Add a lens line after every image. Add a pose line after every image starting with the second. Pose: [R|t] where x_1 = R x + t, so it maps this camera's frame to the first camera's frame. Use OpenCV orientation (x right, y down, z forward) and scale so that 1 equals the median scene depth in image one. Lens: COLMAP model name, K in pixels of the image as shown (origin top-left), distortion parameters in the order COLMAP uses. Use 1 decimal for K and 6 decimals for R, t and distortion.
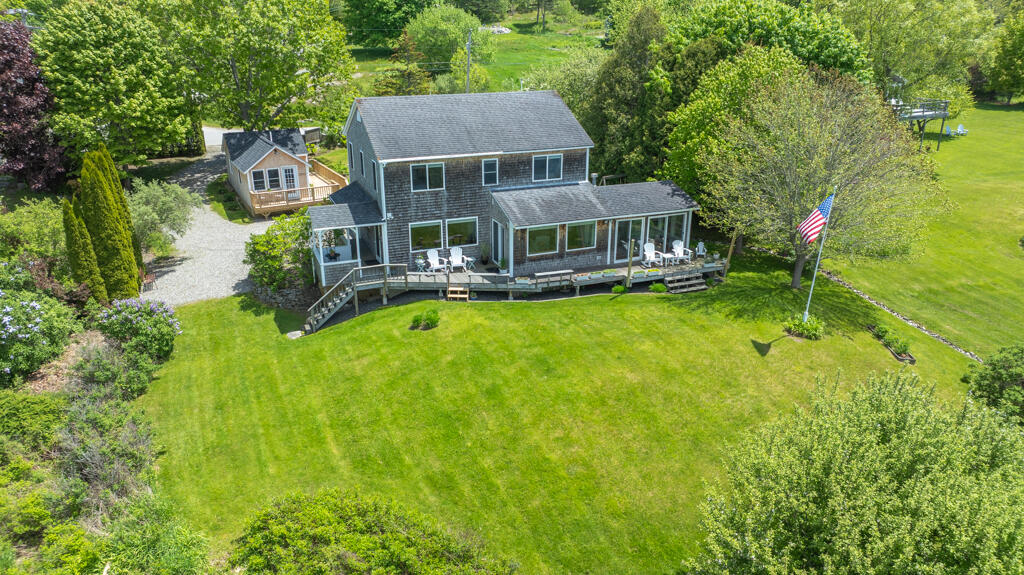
lens RADIAL K [[721.4, 0, 512.0], [0, 721.4, 287.5], [0, 0, 1]] dist [-0.038427, 0.037992]
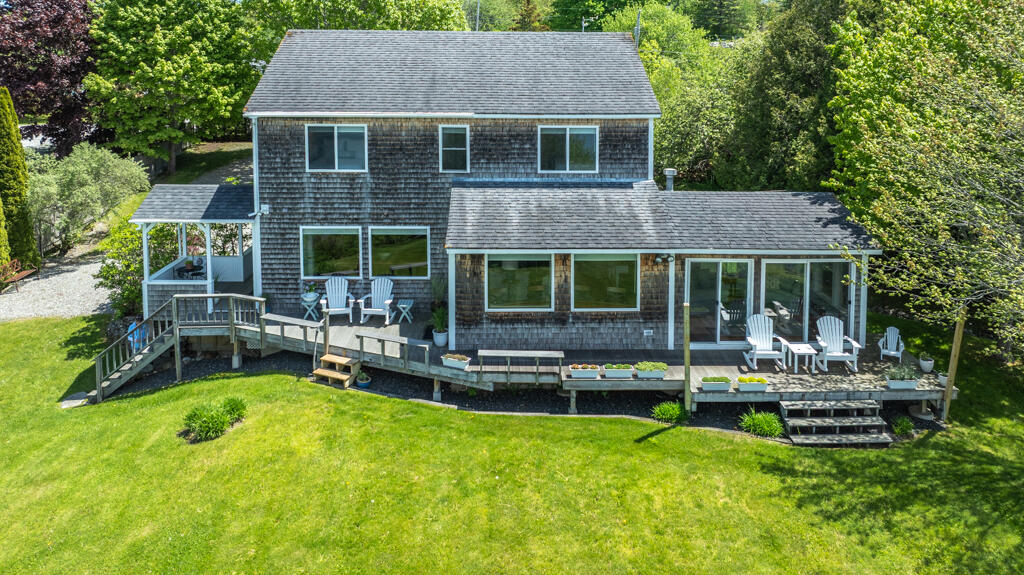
lens RADIAL K [[744.2, 0, 513.4], [0, 744.2, 131.9], [0, 0, 1]] dist [-0.006431, -0.008733]
pose [[0.937724, 0.040309, -0.345033, 0.206483], [-0.127546, 0.963824, -0.234041, -0.044040], [0.323118, 0.263473, 0.908943, 0.492194]]
